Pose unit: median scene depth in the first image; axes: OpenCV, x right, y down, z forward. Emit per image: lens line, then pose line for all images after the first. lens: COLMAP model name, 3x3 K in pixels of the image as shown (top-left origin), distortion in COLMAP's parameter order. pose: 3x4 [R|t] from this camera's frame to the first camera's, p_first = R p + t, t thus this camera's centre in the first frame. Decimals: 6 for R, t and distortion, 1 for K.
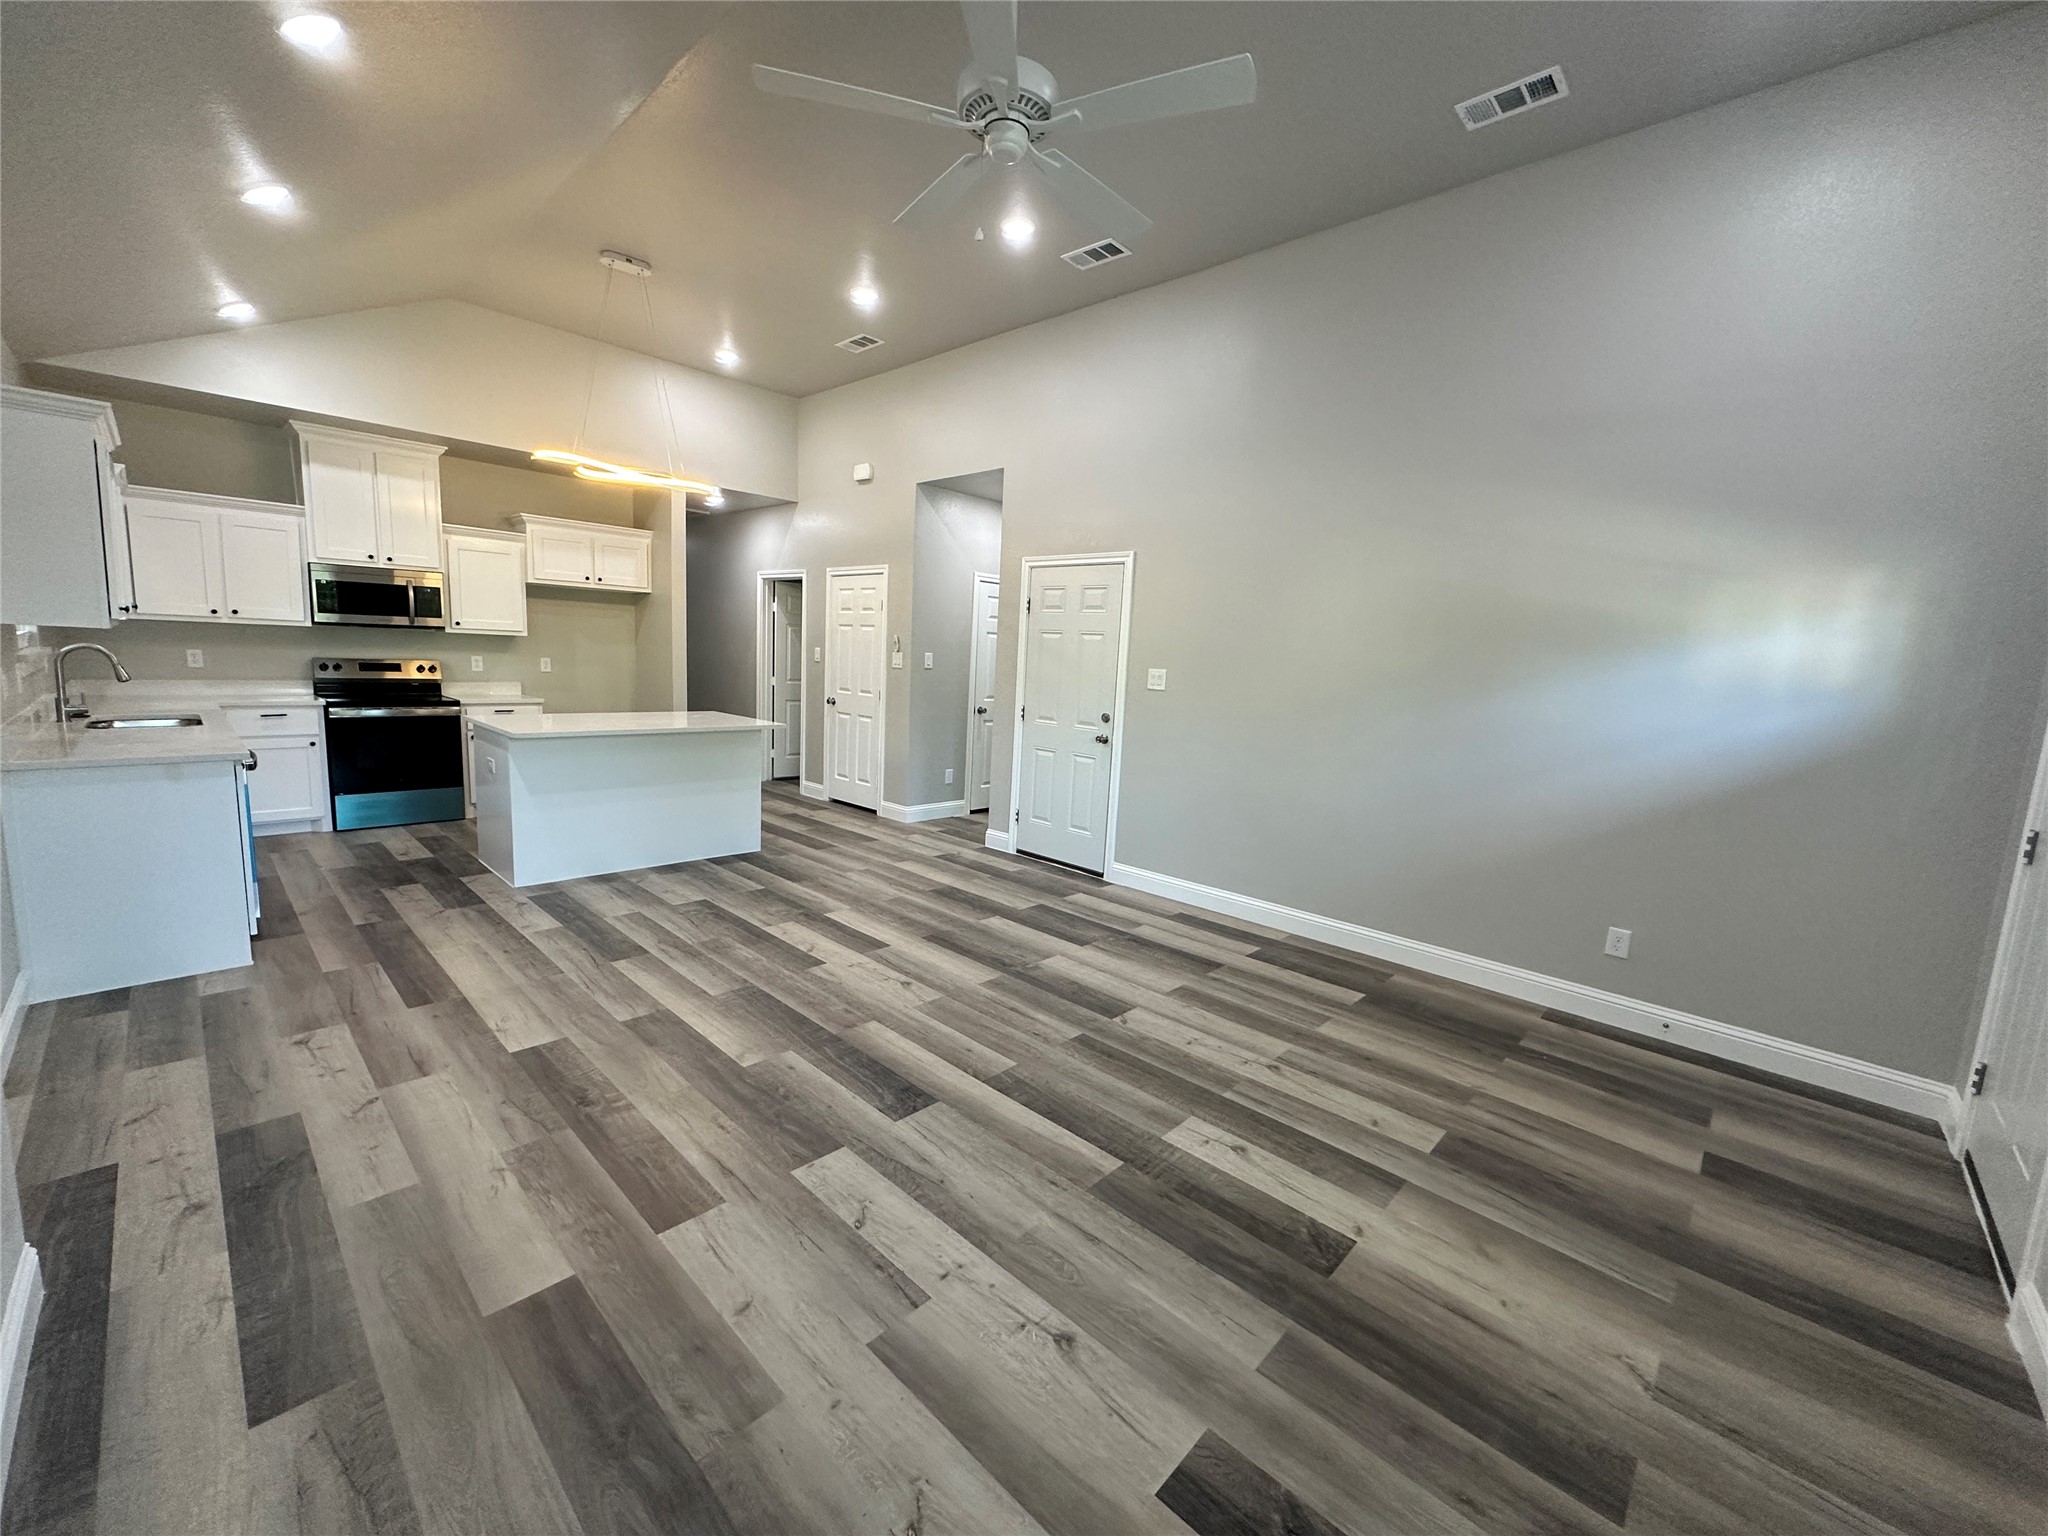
lens RADIAL K [[815.0, 0, 1023.2], [0, 815.0, 766.8], [0, 0, 1]] dist [-0.004075, 0.000882]
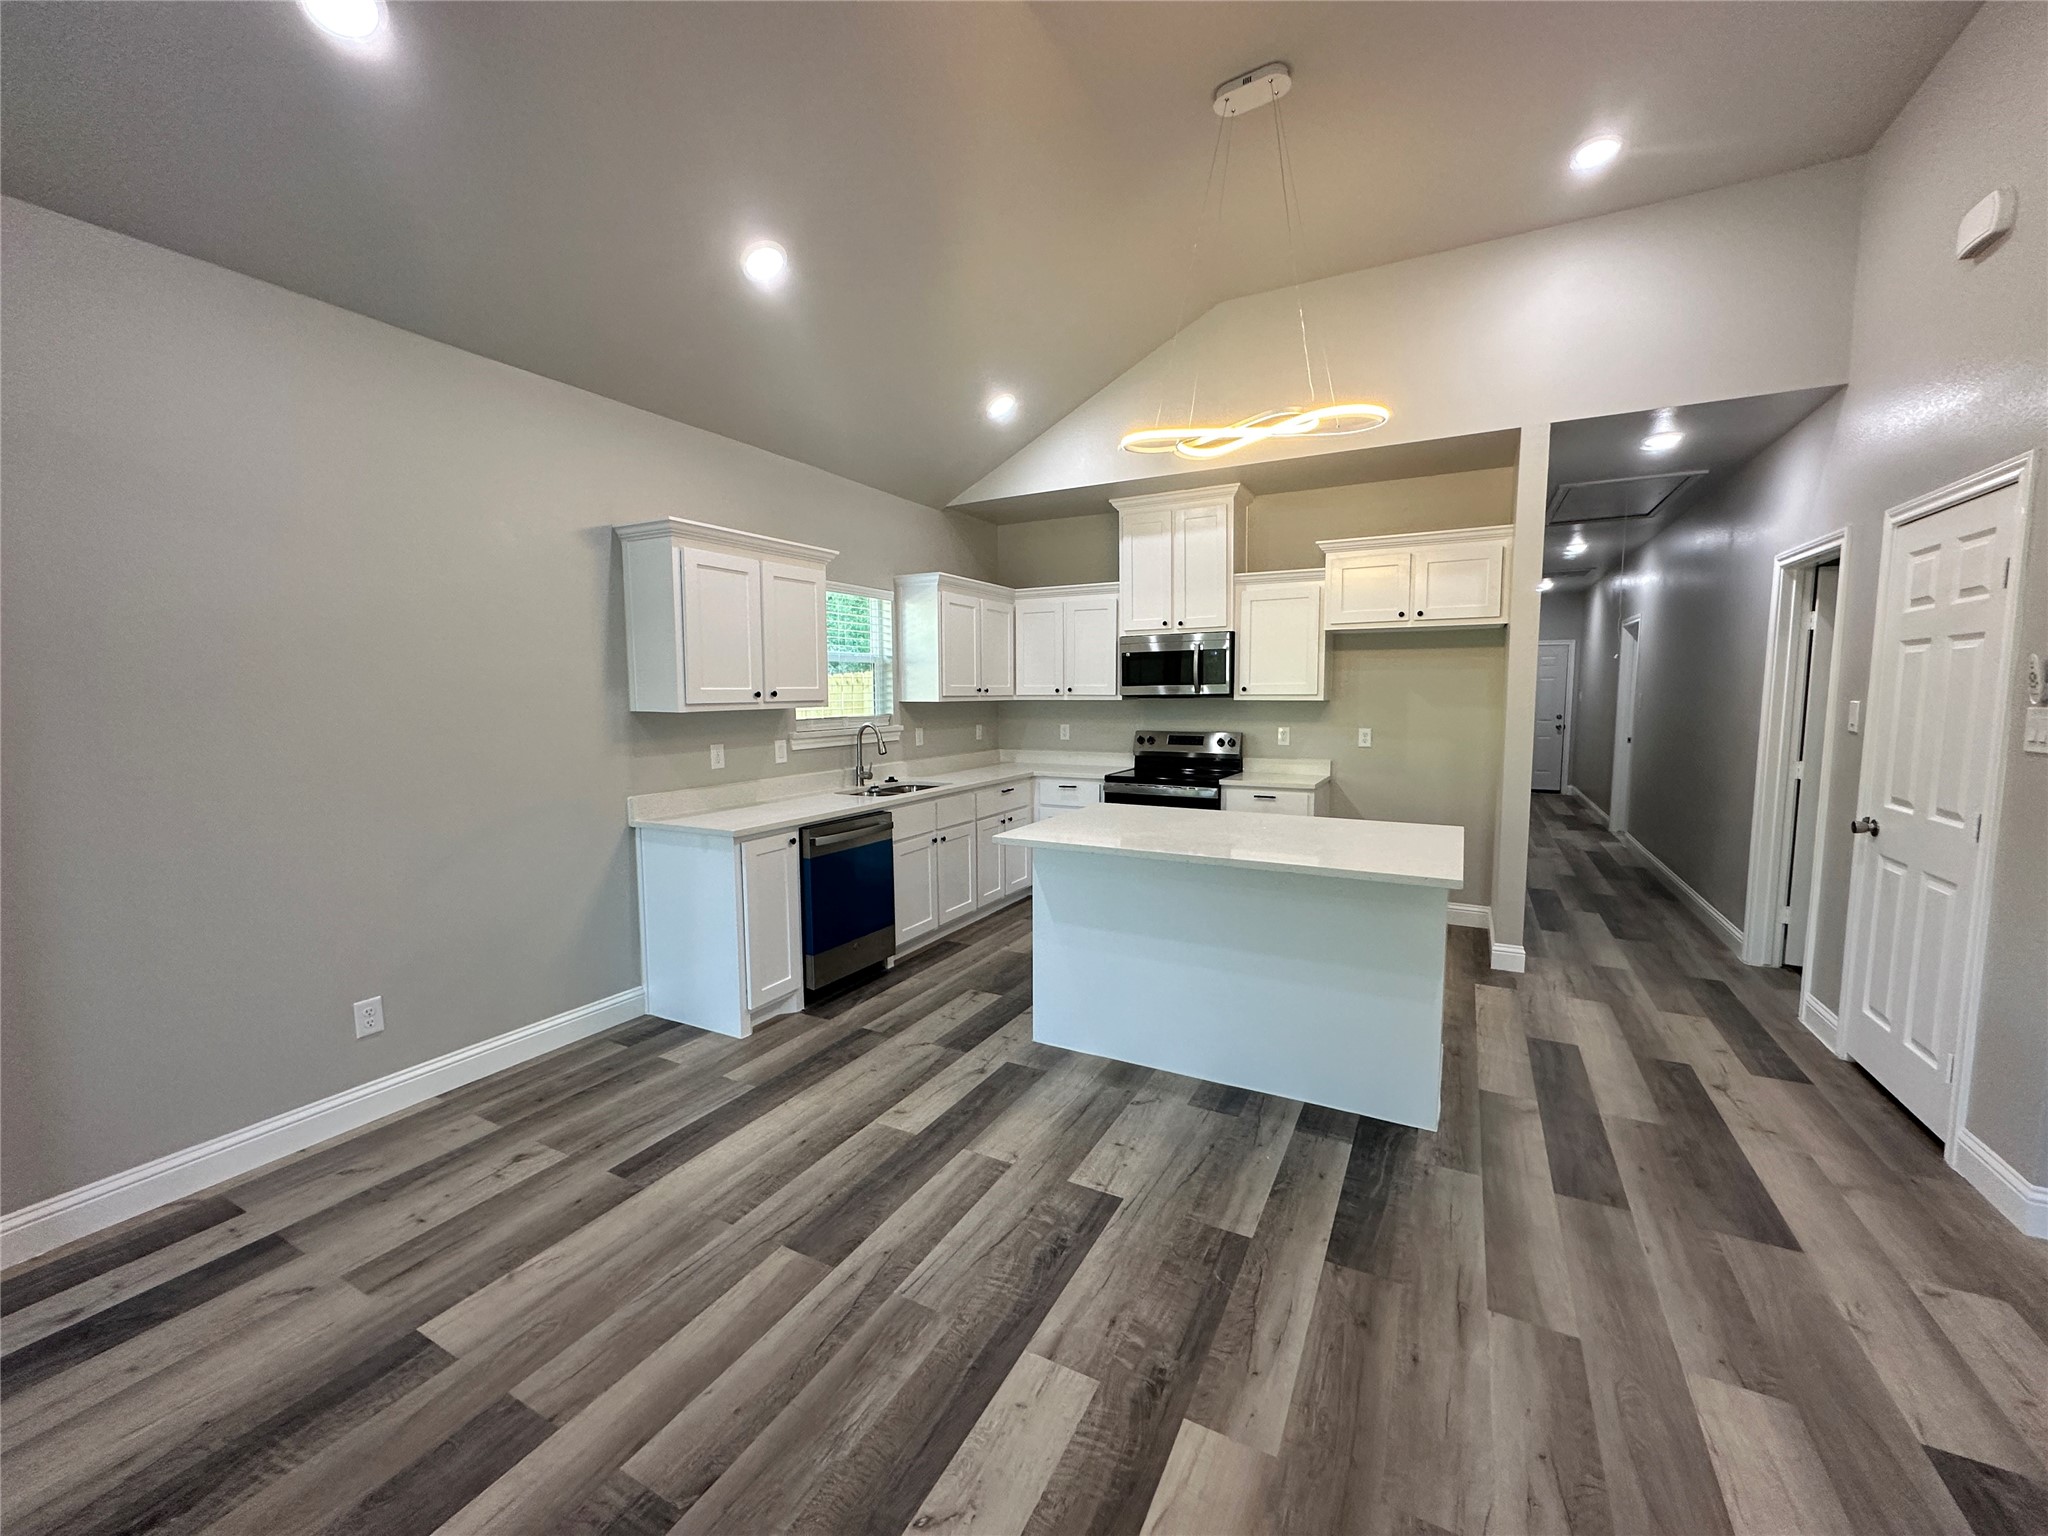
lens RADIAL K [[815.0, 0, 1022.6], [0, 815.0, 767.5], [0, 0, 1]] dist [-0.004075, 0.000882]
pose [[0.265154, 0.039953, -0.963378, 0.085201], [-0.115446, 0.993269, 0.009417, -0.114971], [0.957270, 0.108721, 0.267981, 0.837573]]
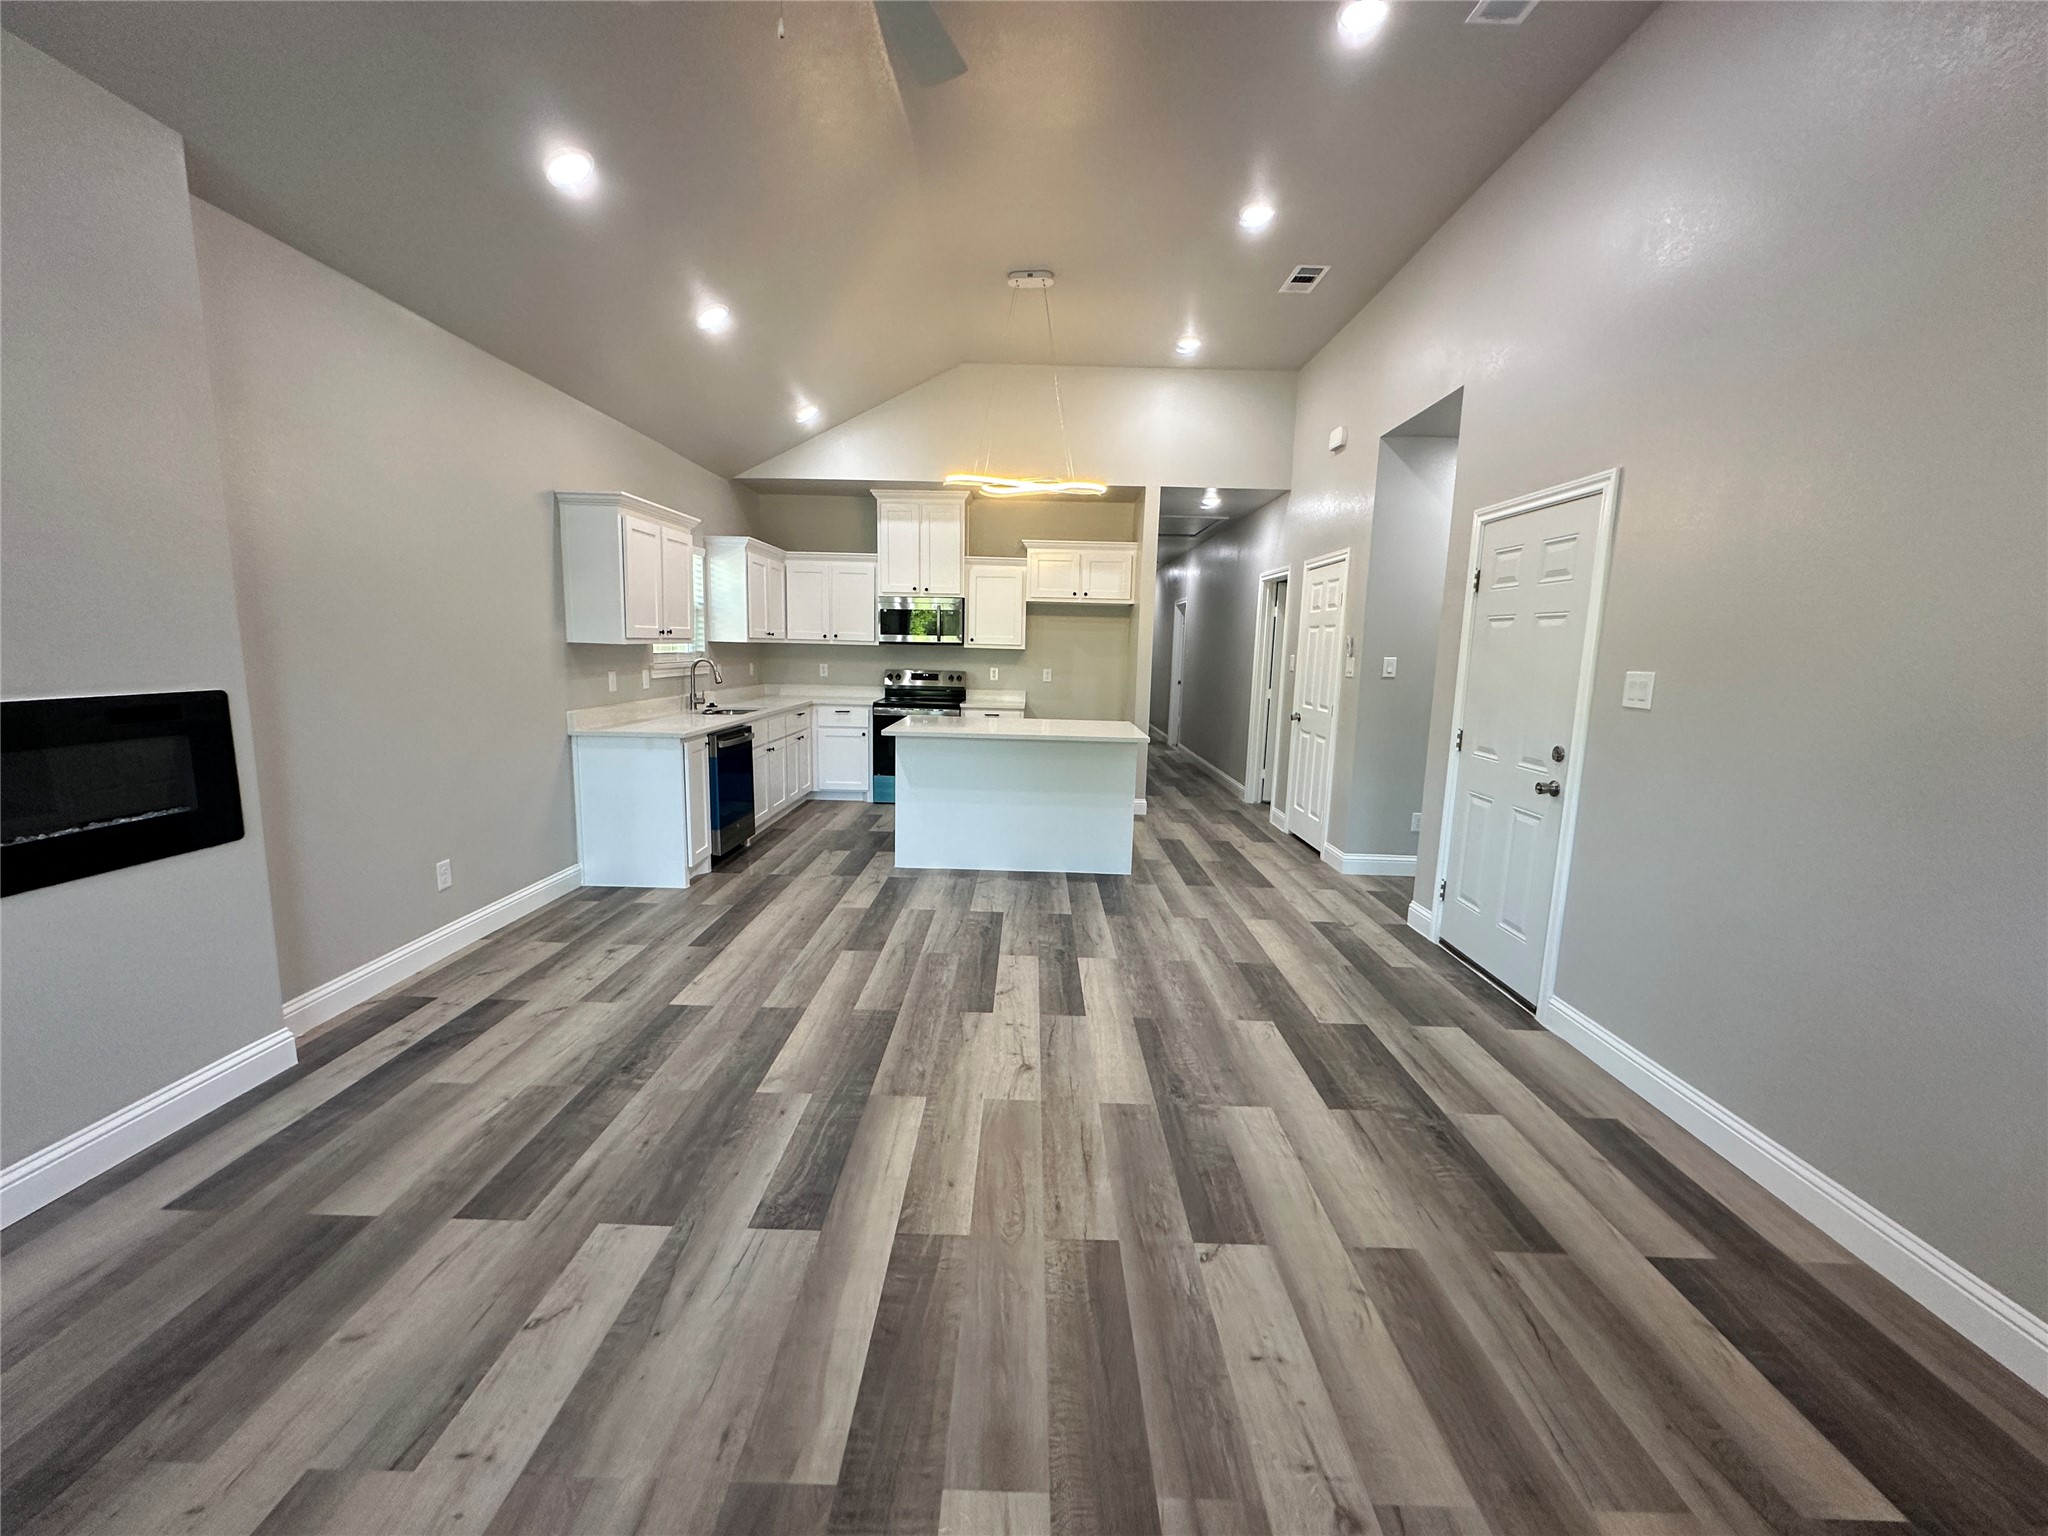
lens RADIAL K [[815.0, 0, 1023.2], [0, 815.0, 767.0], [0, 0, 1]] dist [-0.004075, 0.000882]
pose [[0.681743, 0.077202, -0.727507, 0.340827], [-0.093782, 0.995434, 0.017751, -0.030006], [0.725556, 0.056125, 0.685871, 0.376265]]
